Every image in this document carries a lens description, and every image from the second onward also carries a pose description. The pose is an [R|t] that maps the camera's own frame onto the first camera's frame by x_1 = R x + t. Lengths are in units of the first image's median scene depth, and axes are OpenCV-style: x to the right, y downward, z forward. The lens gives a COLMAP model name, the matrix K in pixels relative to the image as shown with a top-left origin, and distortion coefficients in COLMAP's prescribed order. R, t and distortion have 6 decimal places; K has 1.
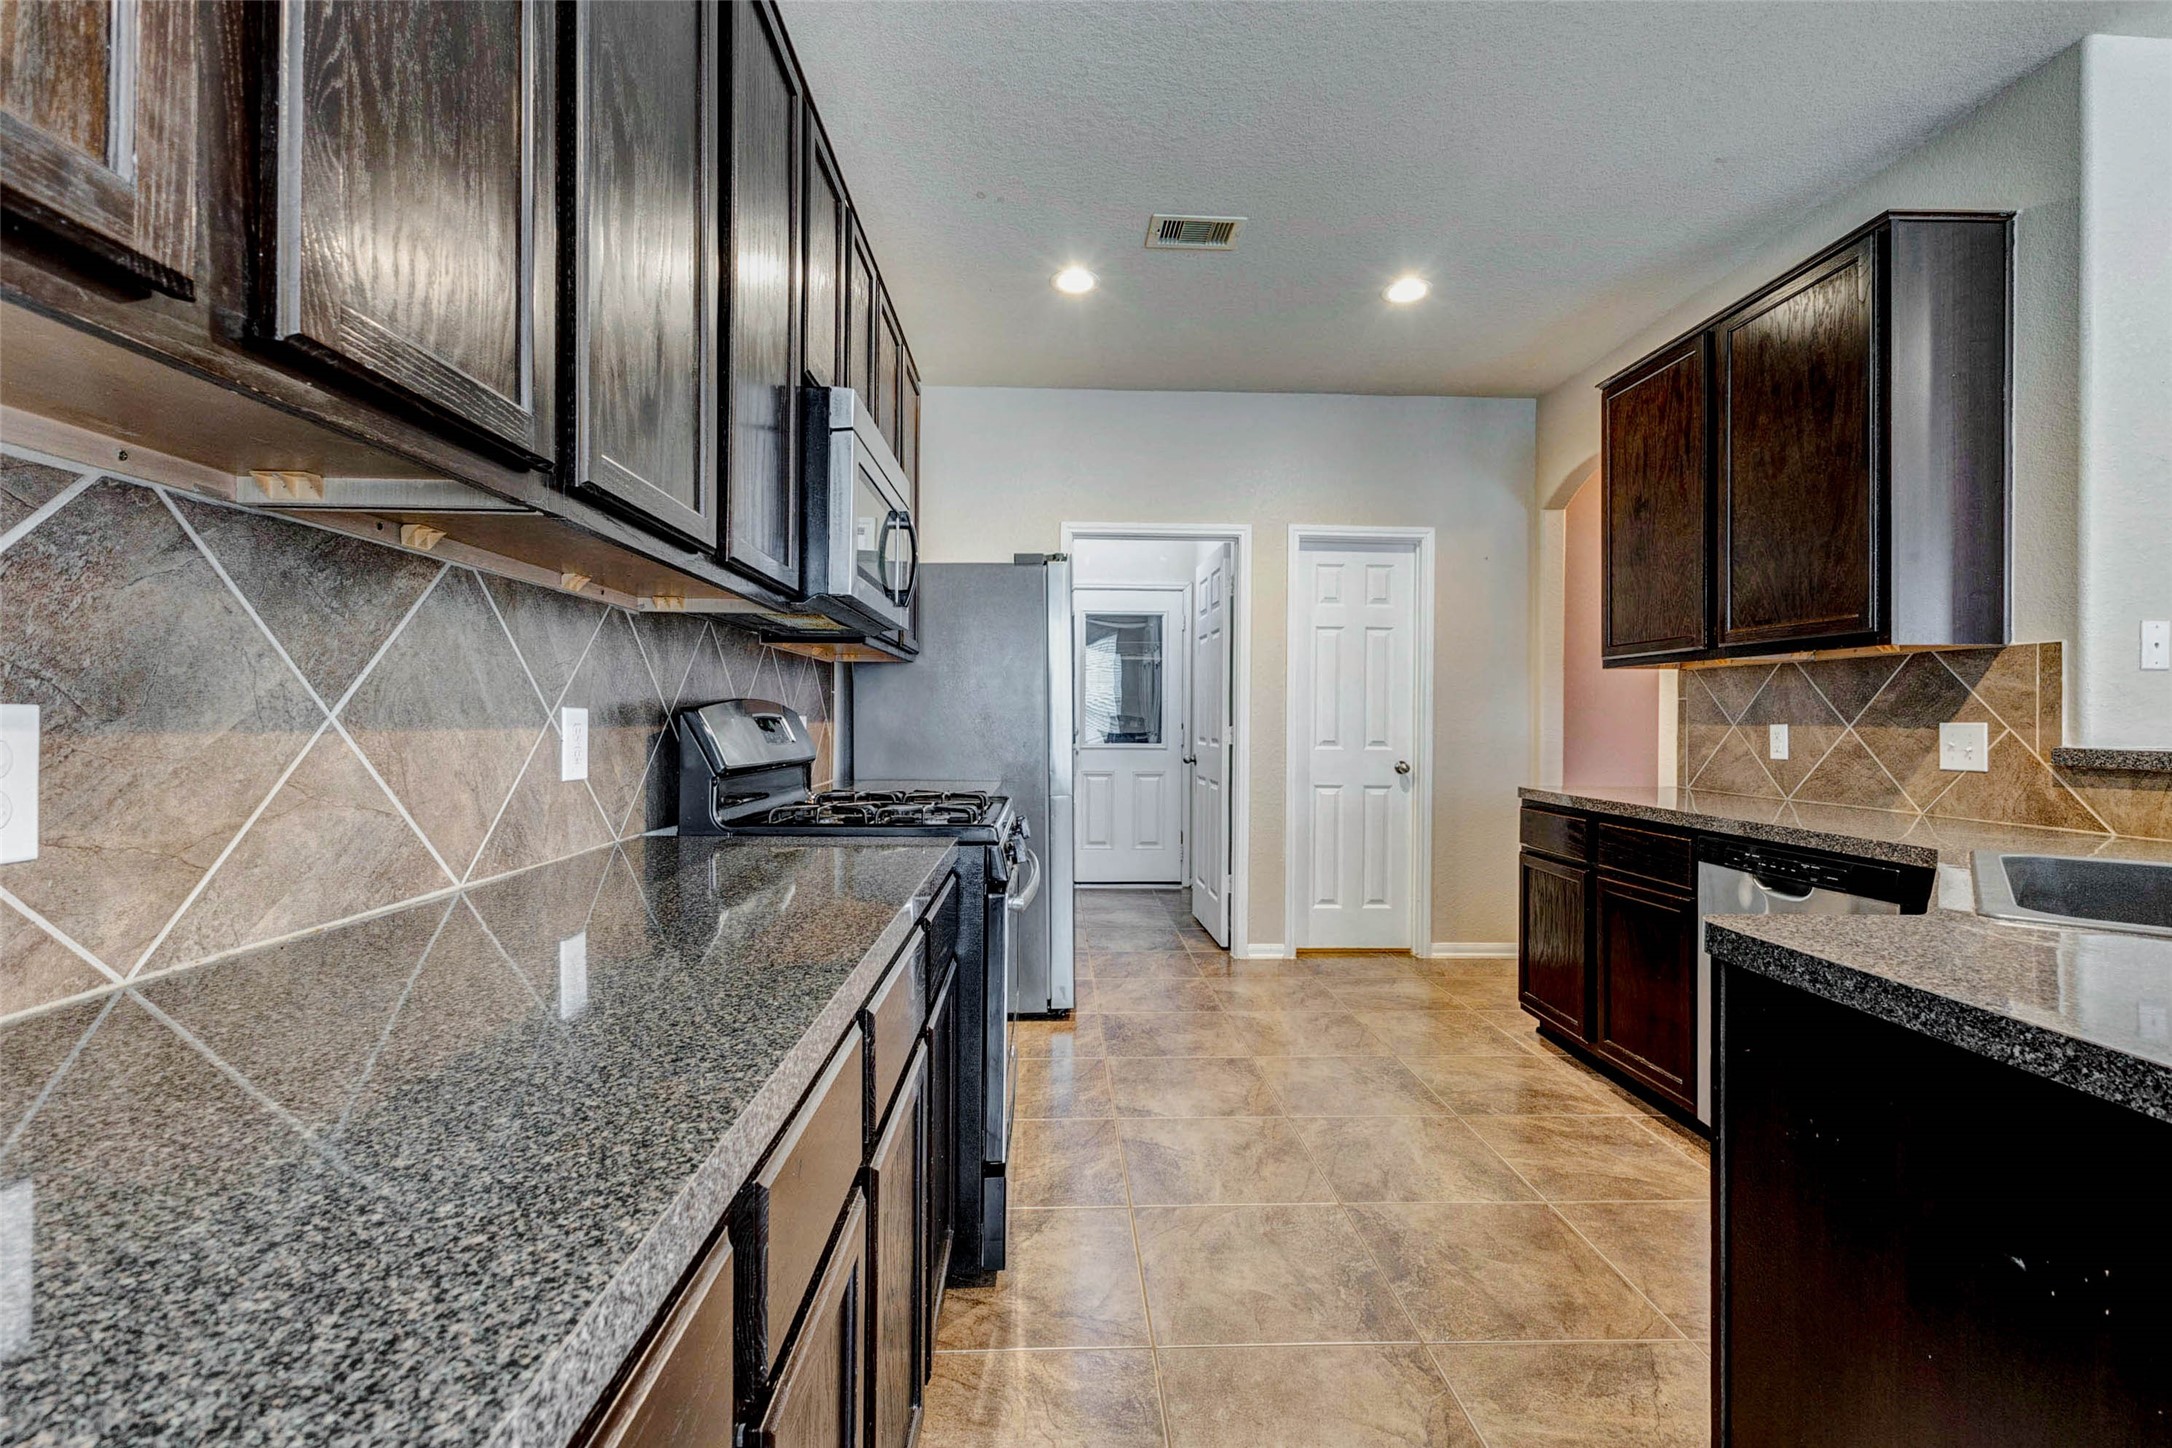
lens RADIAL K [[949.2, 0, 1086.8], [0, 949.2, 719.1], [0, 0, 1]] dist [0.000808, -0.000237]
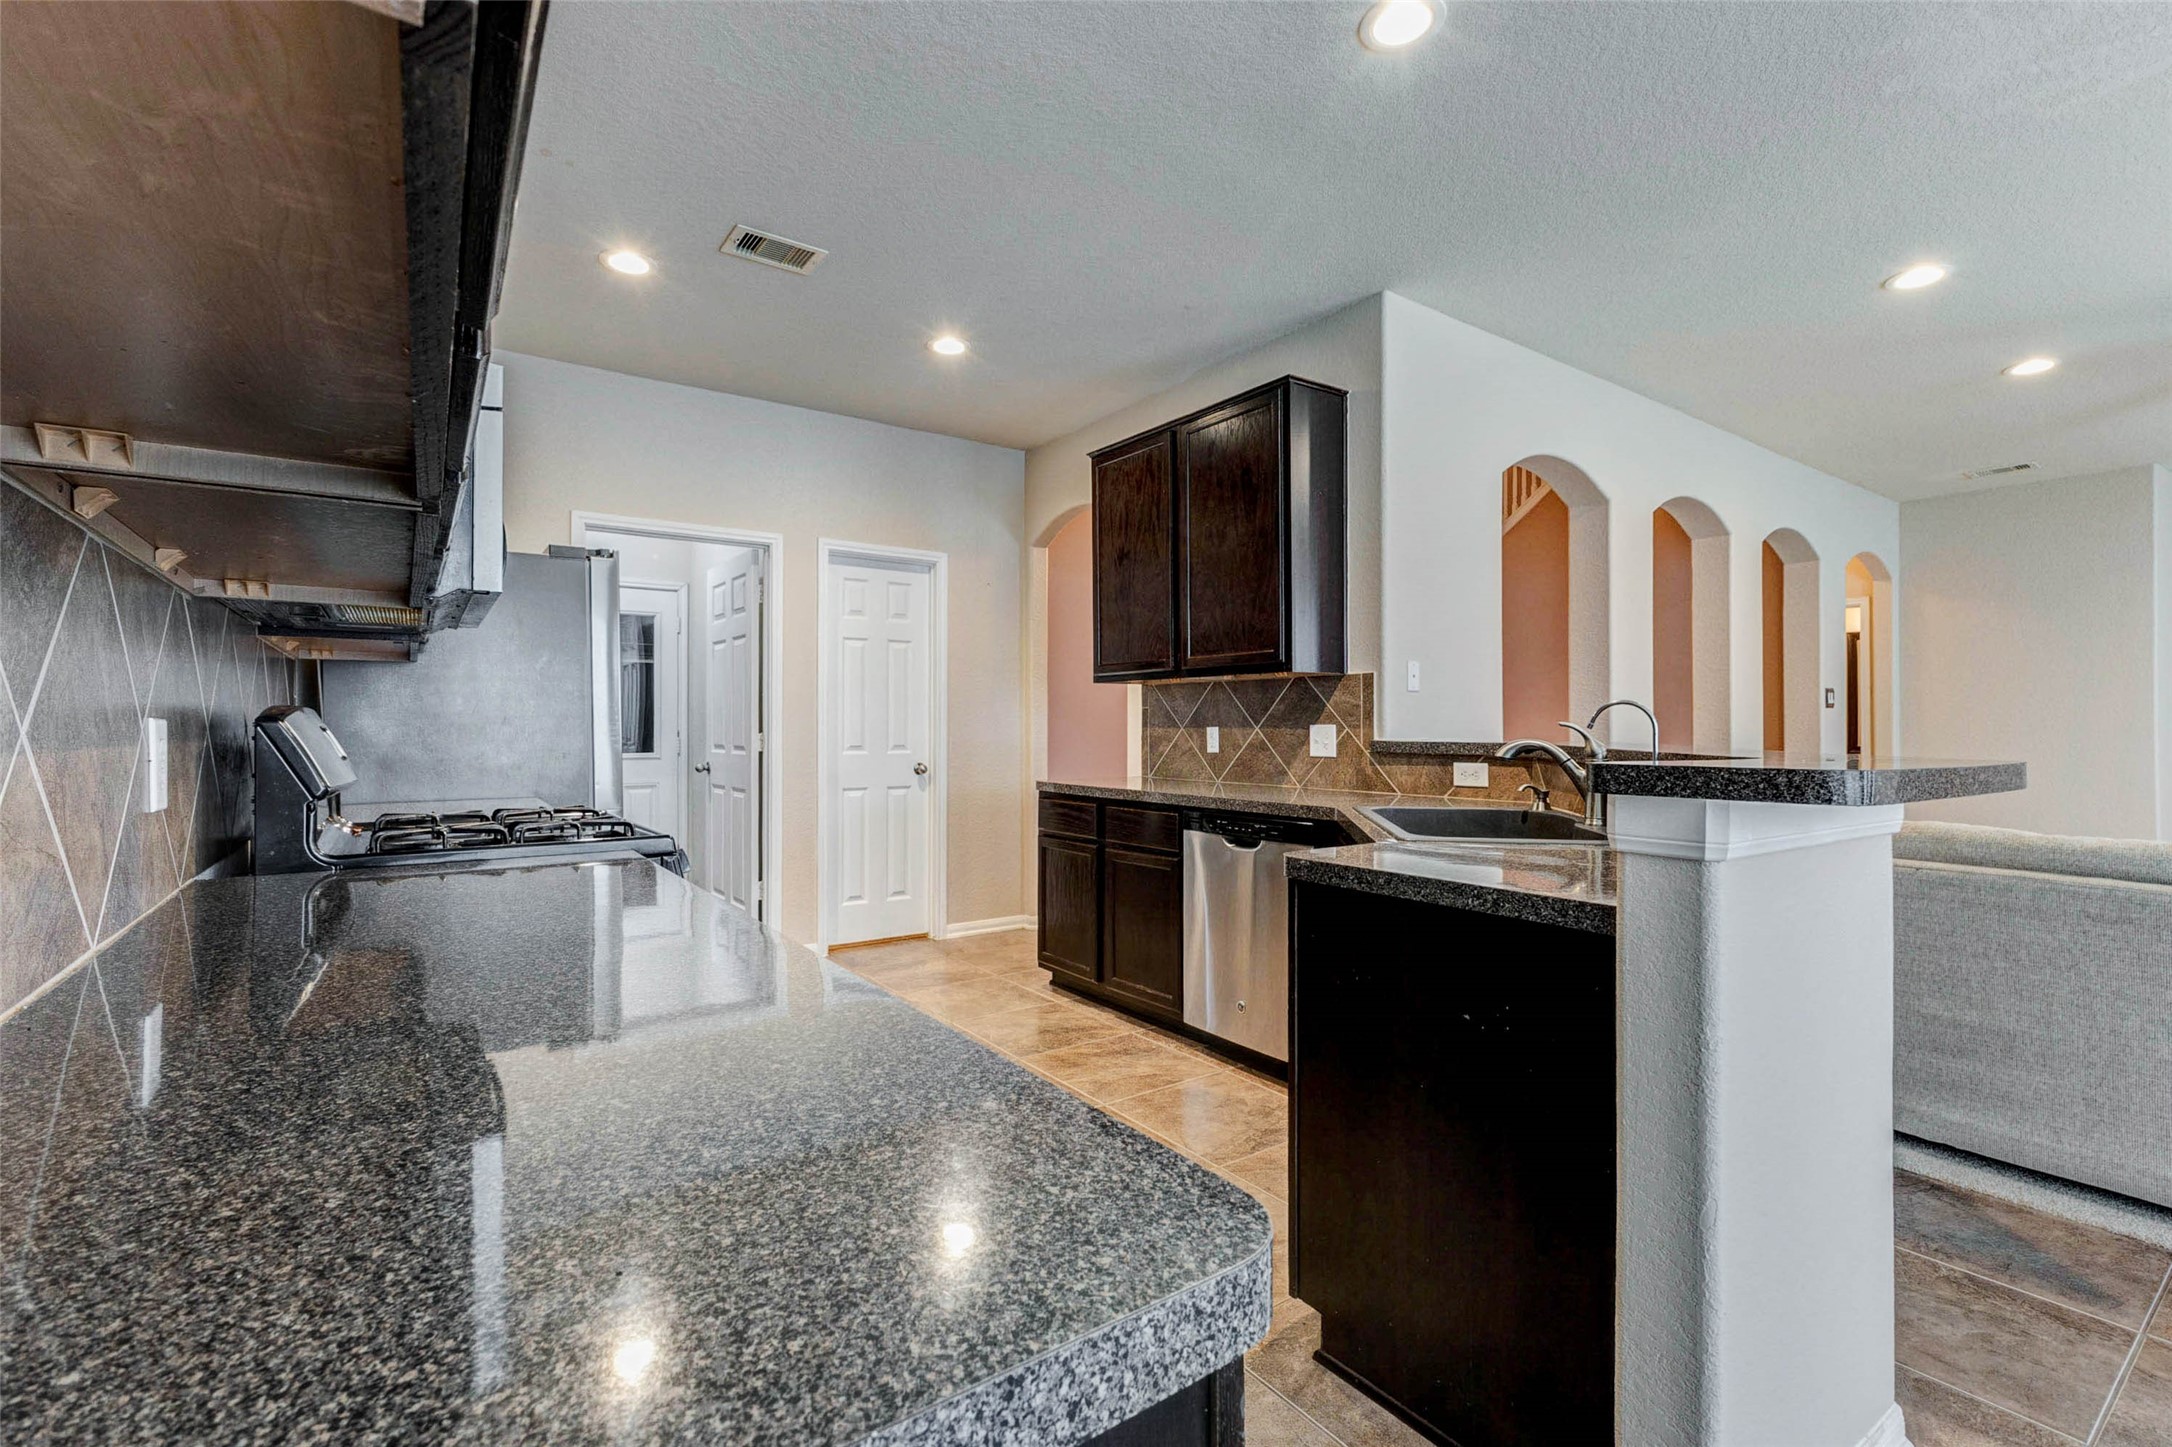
lens RADIAL K [[949.2, 0, 1081.1], [0, 949.2, 724.6], [0, 0, 1]] dist [0.000808, -0.000237]
pose [[0.839398, -0.006900, 0.543474, -0.168598], [0.006958, 0.999974, 0.001949, -0.001698], [-0.543473, 0.002145, 0.839424, -0.037937]]
